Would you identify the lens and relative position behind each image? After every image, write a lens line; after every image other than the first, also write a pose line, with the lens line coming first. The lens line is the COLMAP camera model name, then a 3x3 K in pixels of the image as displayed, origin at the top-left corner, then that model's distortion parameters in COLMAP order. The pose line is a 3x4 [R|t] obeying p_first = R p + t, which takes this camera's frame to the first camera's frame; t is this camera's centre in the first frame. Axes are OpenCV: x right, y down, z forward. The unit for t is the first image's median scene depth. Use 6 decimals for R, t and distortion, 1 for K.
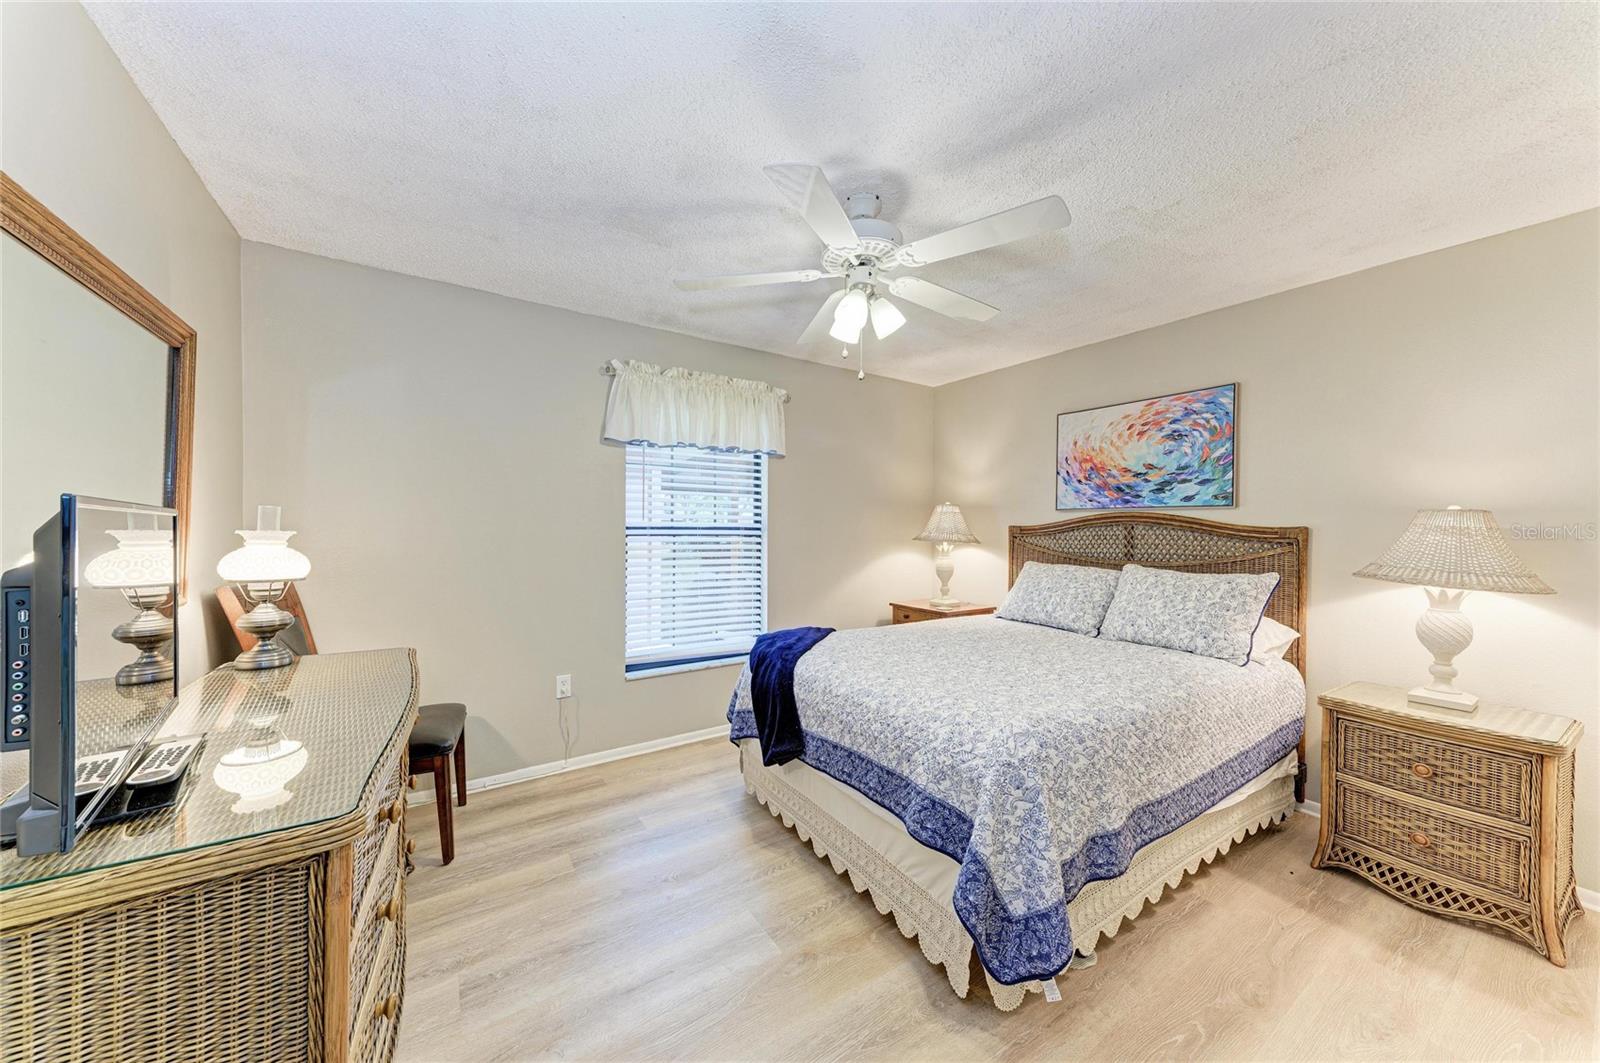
lens RADIAL K [[541.6, 0, 812.0], [0, 541.6, 529.9], [0, 0, 1]] dist [0.014071, -0.003233]
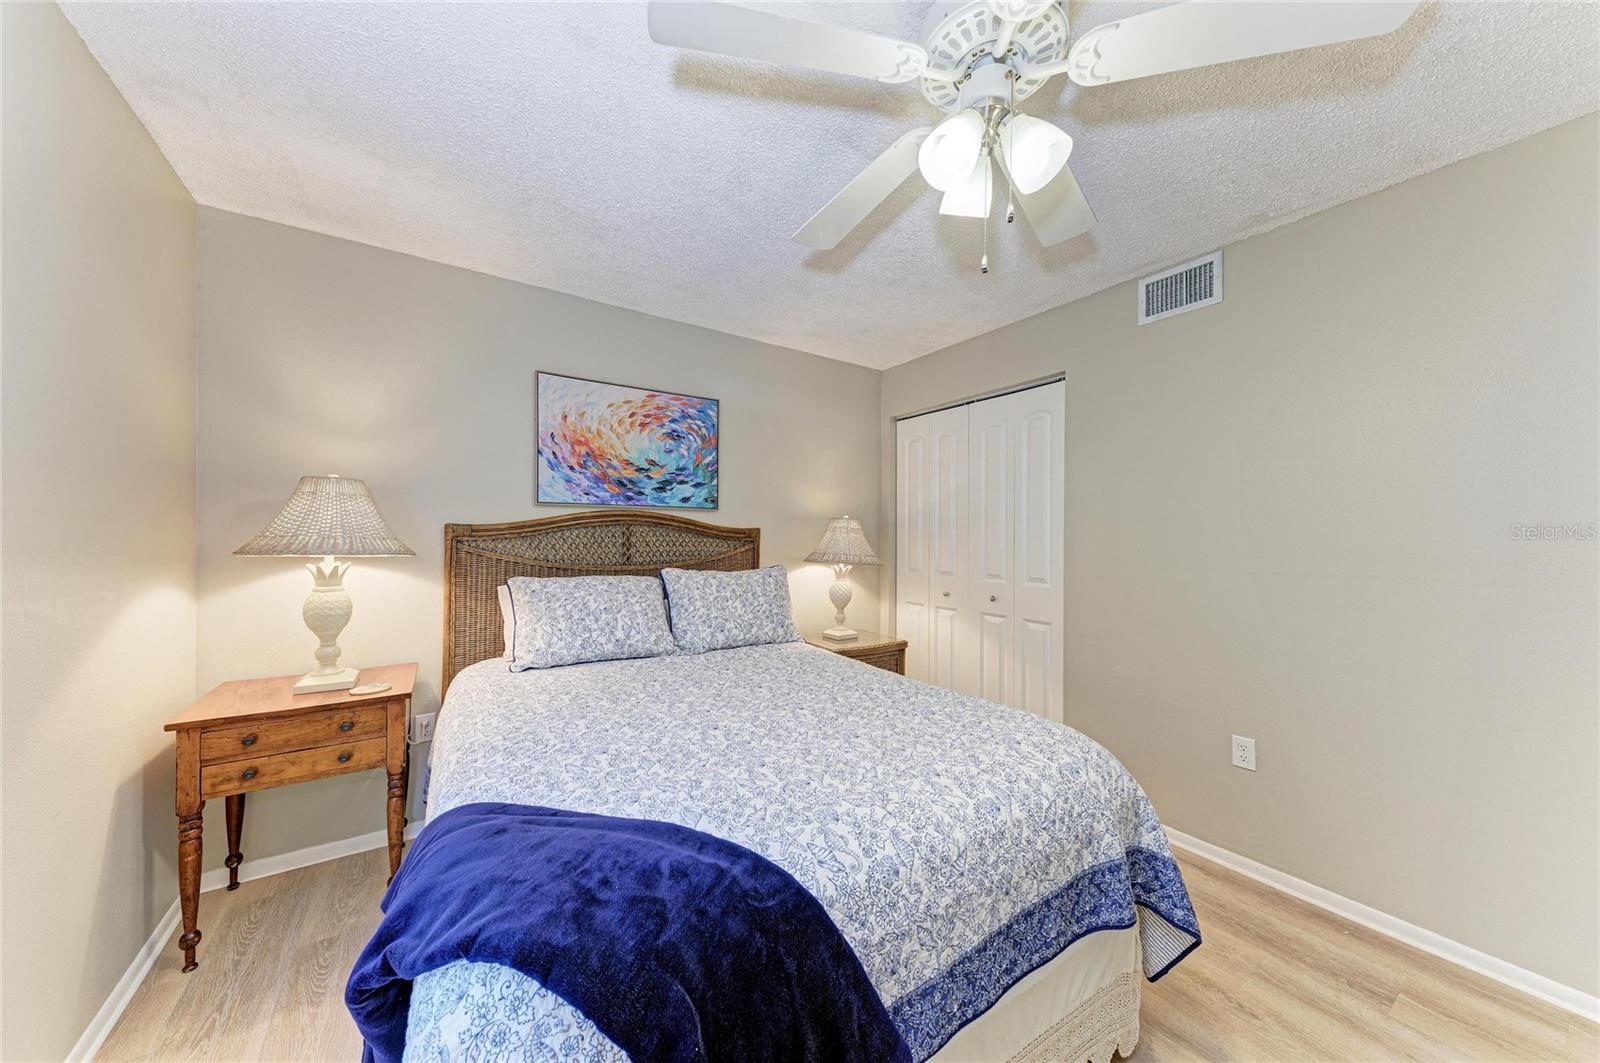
lens RADIAL K [[541.6, 0, 796.4], [0, 541.6, 527.1], [0, 0, 1]] dist [0.014071, -0.003233]
pose [[0.019080, 0.008250, 0.999784, -0.302914], [0.001143, 0.999965, -0.008273, 0.001998], [-0.999817, 0.001301, 0.019070, 0.732717]]
